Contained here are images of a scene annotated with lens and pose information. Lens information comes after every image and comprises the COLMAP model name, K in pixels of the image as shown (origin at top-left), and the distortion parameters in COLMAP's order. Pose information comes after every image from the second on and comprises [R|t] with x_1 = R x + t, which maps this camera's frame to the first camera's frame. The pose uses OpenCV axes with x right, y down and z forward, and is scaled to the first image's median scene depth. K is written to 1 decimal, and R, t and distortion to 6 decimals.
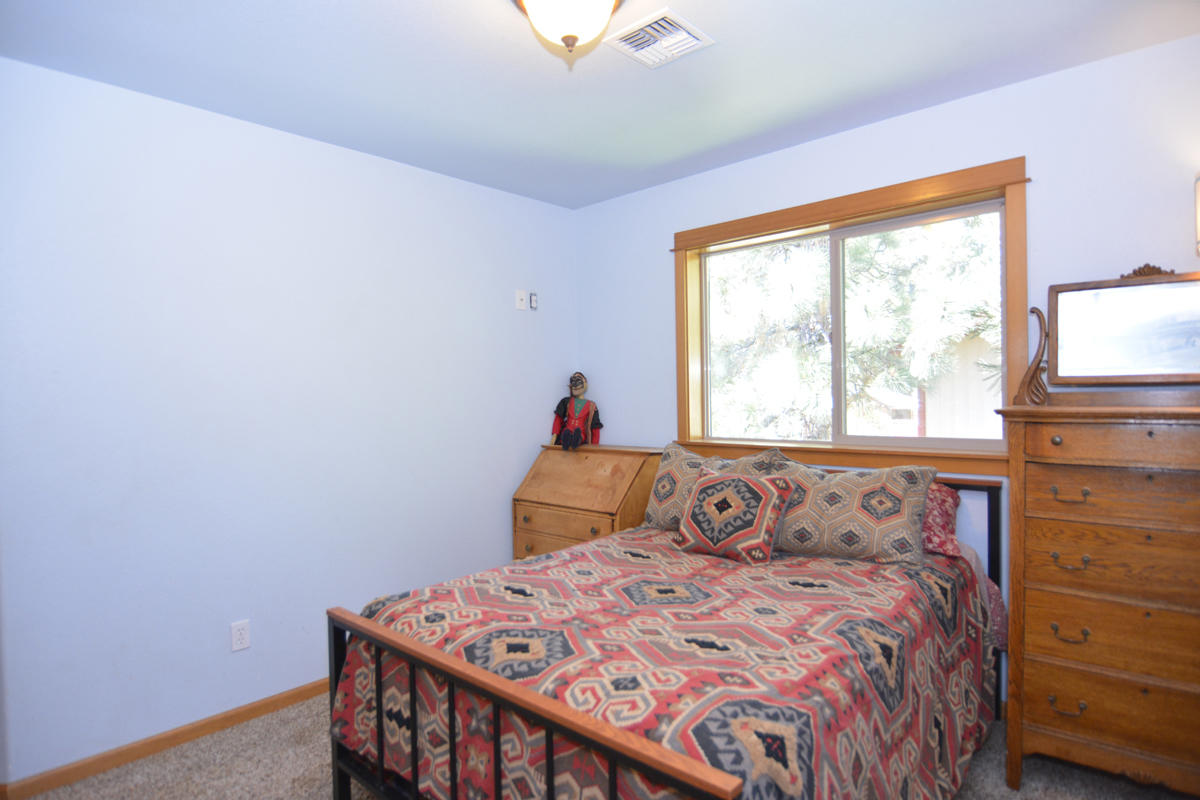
lens RADIAL K [[647.7, 0, 600.0], [0, 647.7, 400.0], [0, 0, 1]] dist [-0.002172, -0.000808]
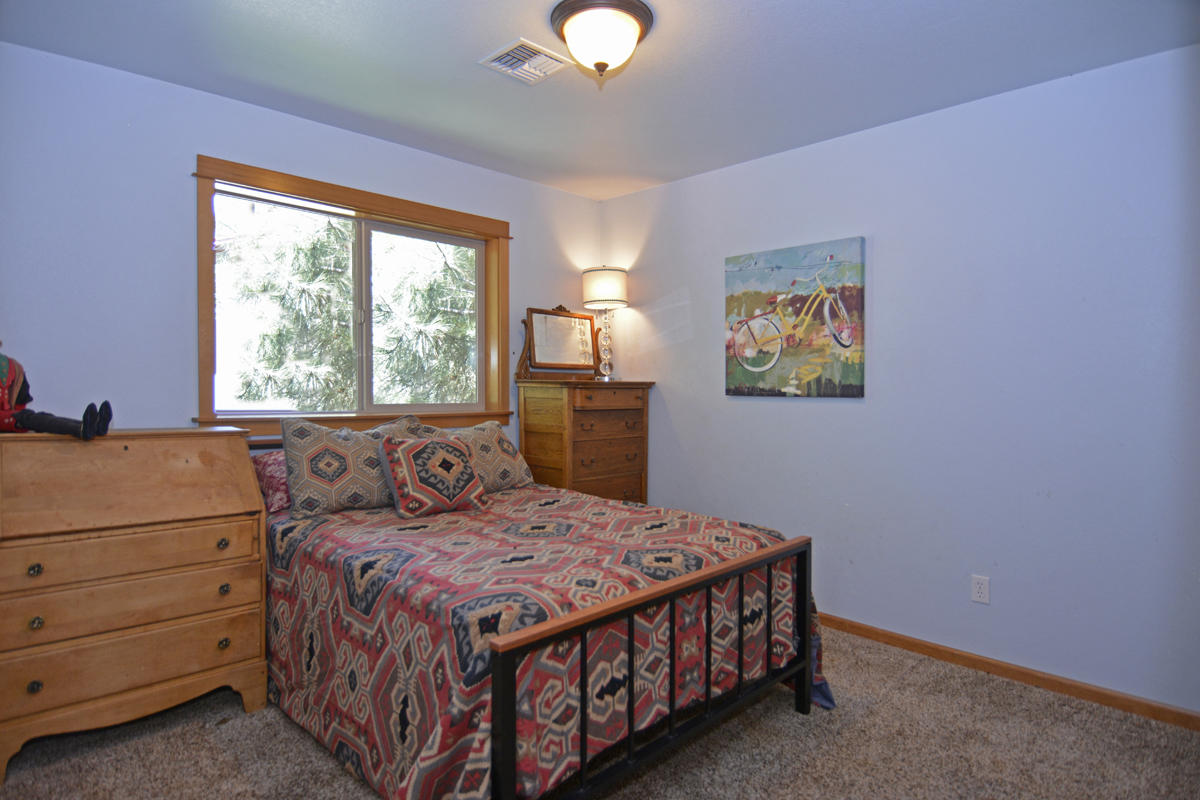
lens RADIAL K [[644.1, 0, 600.0], [0, 644.1, 400.0], [0, 0, 1]] dist [0.000282, 0.000301]
pose [[0.056521, -0.022524, 0.998147, -0.932762], [-0.014959, 0.999614, 0.023405, 0.018539], [-0.998289, -0.016254, 0.056162, 0.687841]]
